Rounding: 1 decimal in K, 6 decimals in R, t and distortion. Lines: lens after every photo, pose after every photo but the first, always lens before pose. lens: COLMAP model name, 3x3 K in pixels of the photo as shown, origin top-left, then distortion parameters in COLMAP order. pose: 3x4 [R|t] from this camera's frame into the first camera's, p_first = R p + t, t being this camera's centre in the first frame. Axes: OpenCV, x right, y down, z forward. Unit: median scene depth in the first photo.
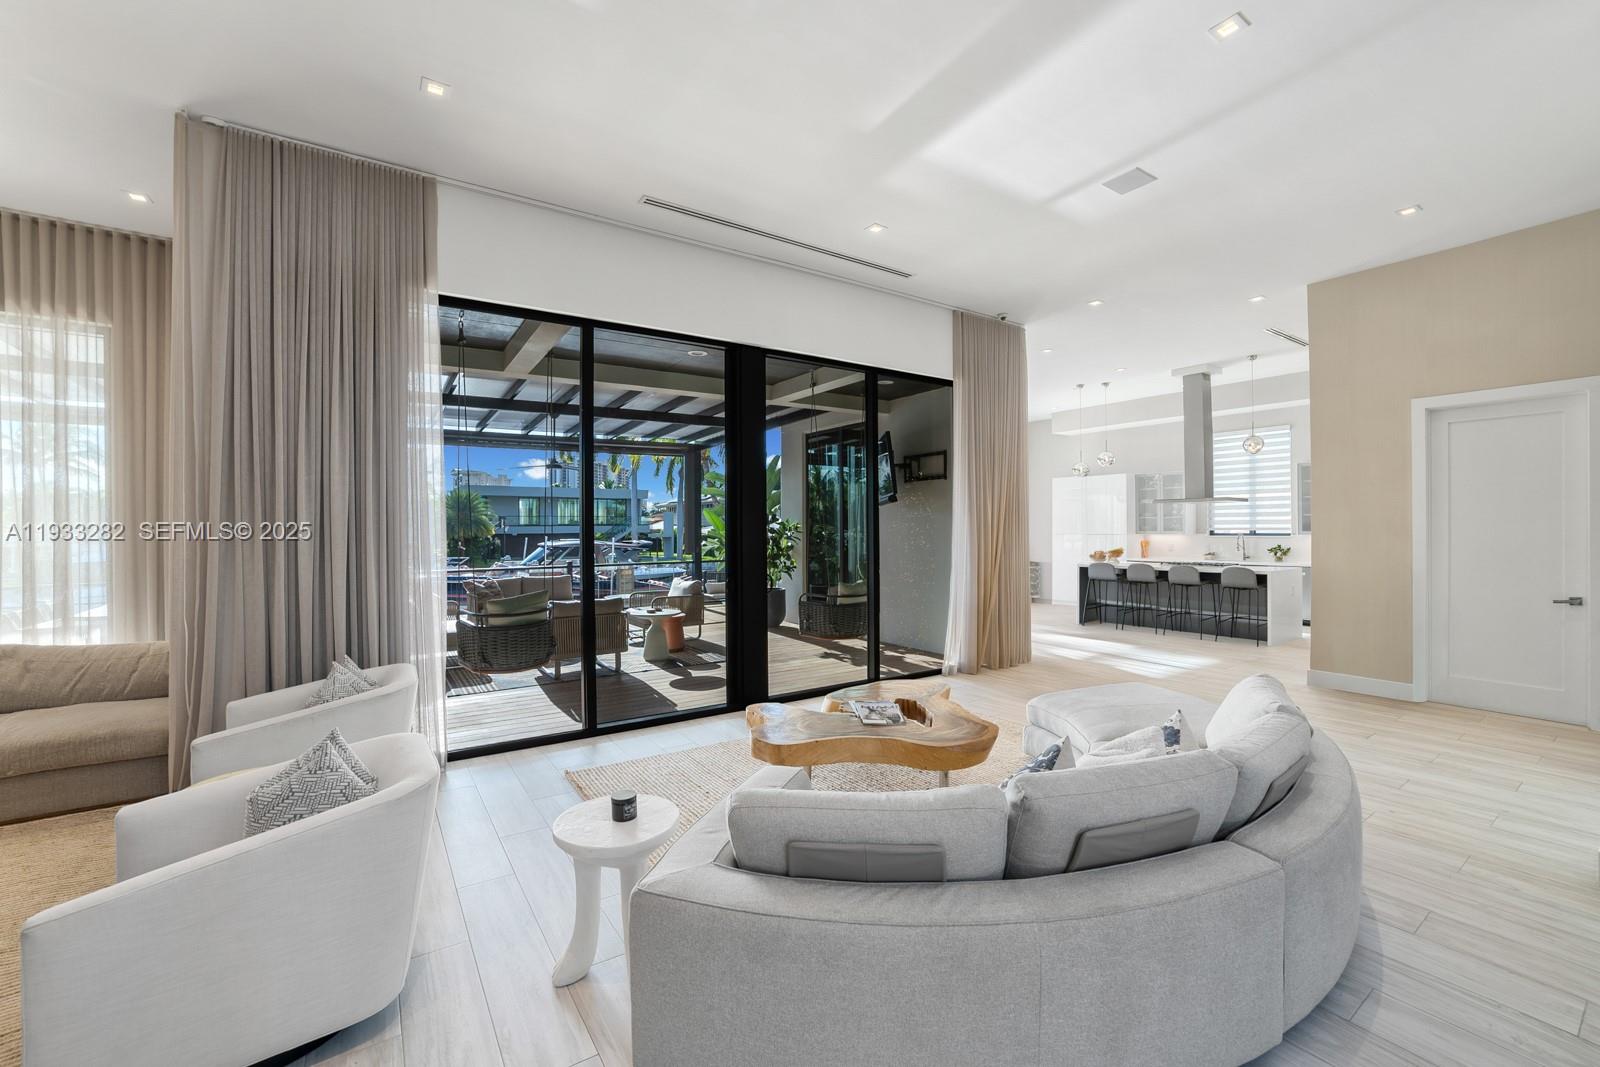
lens RADIAL K [[674.9, 0, 830.9], [0, 674.9, 527.0], [0, 0, 1]] dist [-0.003007, -0.000075]
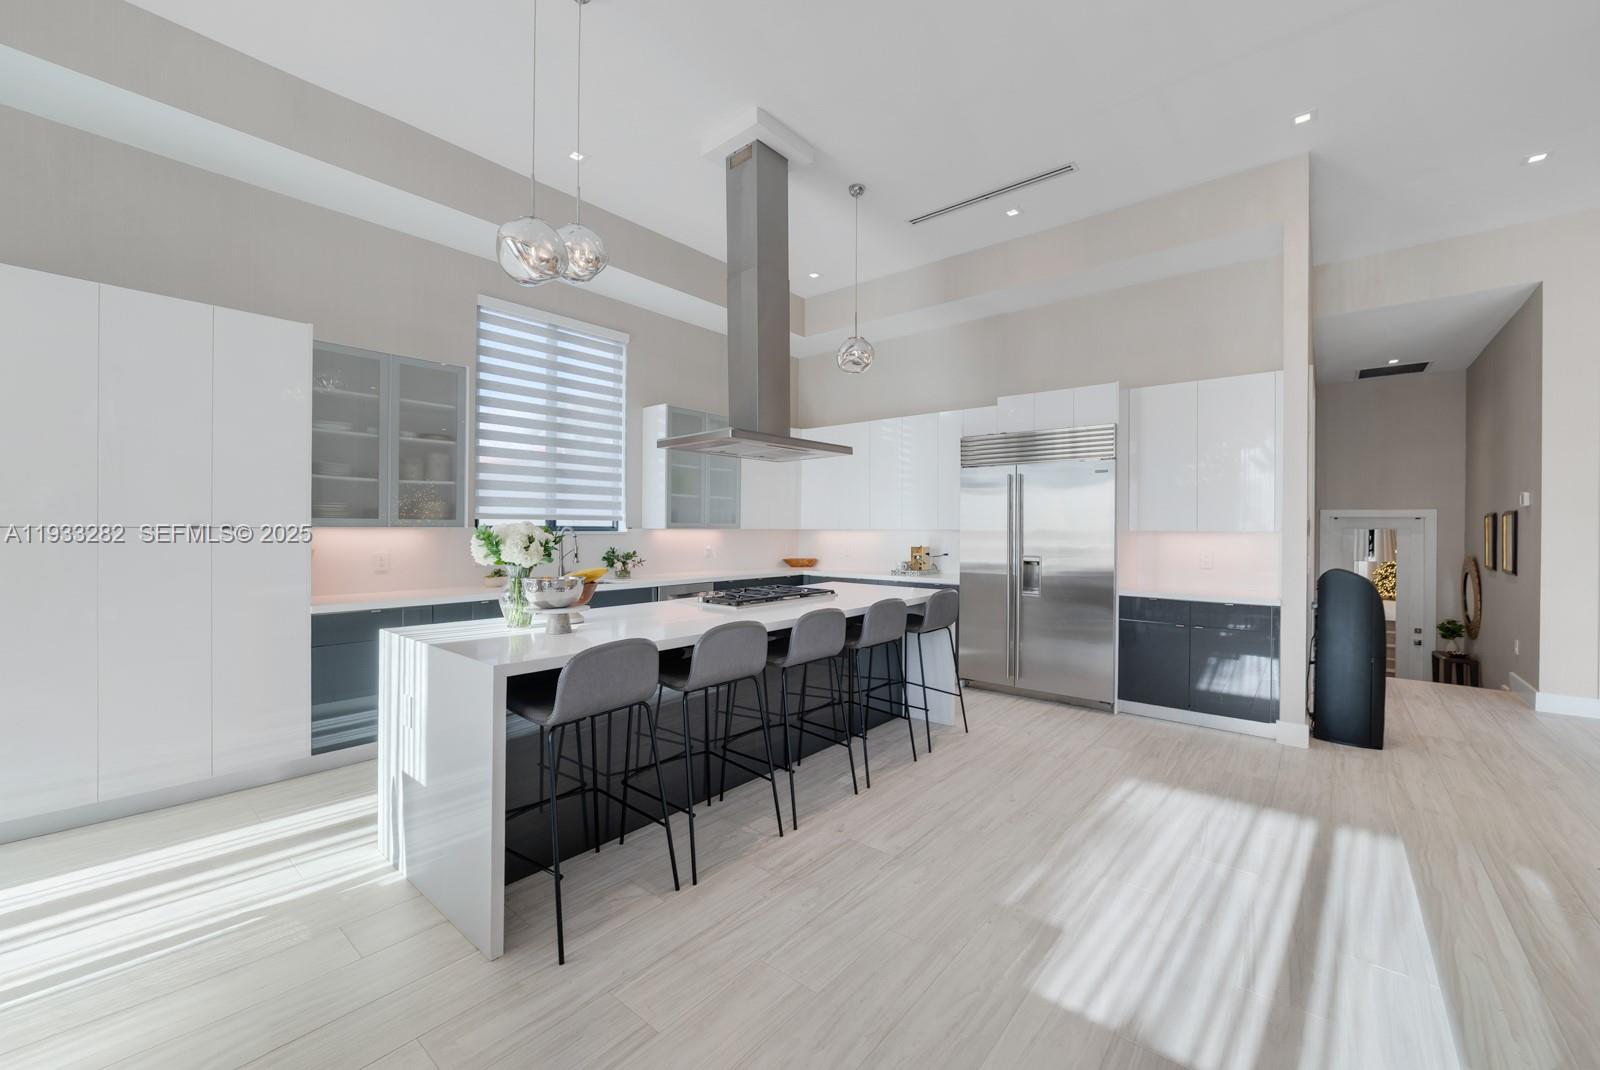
lens RADIAL K [[628.1, 0, 819.3], [0, 628.1, 535.3], [0, 0, 1]] dist [-0.020319, 0.000339]
pose [[-0.269803, 0.000634, 0.962915, 0.136179], [-0.001380, 0.999999, -0.001045, 0.016364], [-0.962915, -0.001611, -0.269801, 0.939476]]
